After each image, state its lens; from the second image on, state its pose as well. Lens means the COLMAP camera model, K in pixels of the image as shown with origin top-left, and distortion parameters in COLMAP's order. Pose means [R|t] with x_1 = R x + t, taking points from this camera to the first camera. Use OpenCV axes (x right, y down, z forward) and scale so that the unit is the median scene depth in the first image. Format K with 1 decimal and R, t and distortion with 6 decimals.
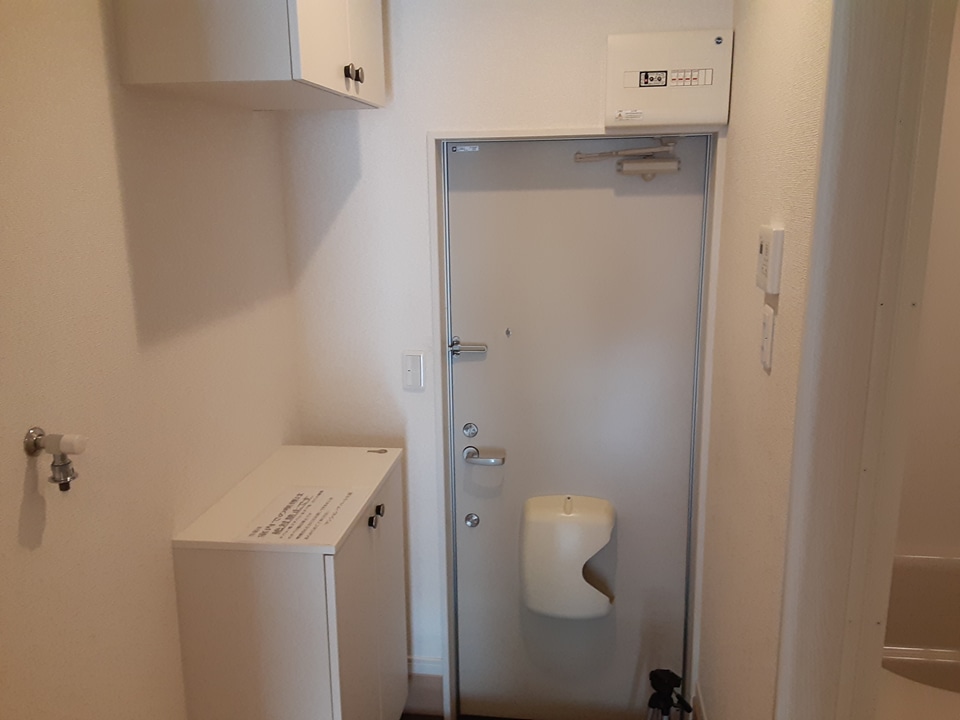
lens RADIAL K [[773.2, 0, 477.6], [0, 773.2, 352.5], [0, 0, 1]] dist [0.064168, -0.079487]
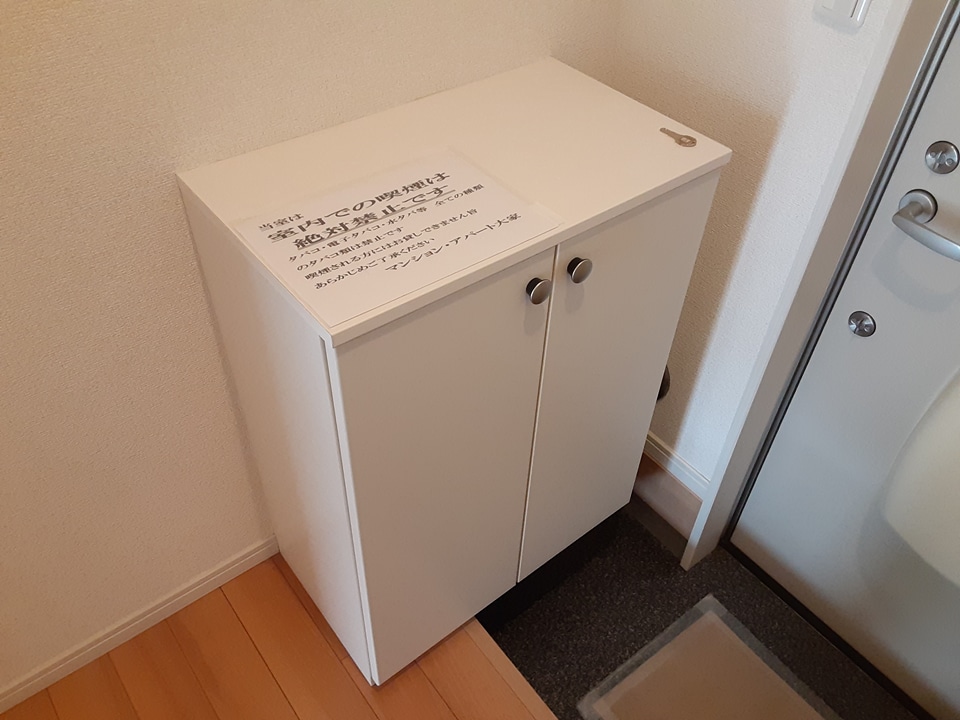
lens RADIAL K [[773.2, 0, 481.3], [0, 773.2, 355.9], [0, 0, 1]] dist [0.064168, -0.079487]
pose [[0.724852, 0.503673, -0.470004, 0.084746], [-0.190181, 0.802036, 0.566189, -0.012858], [0.662134, -0.321017, 0.677146, 0.639845]]
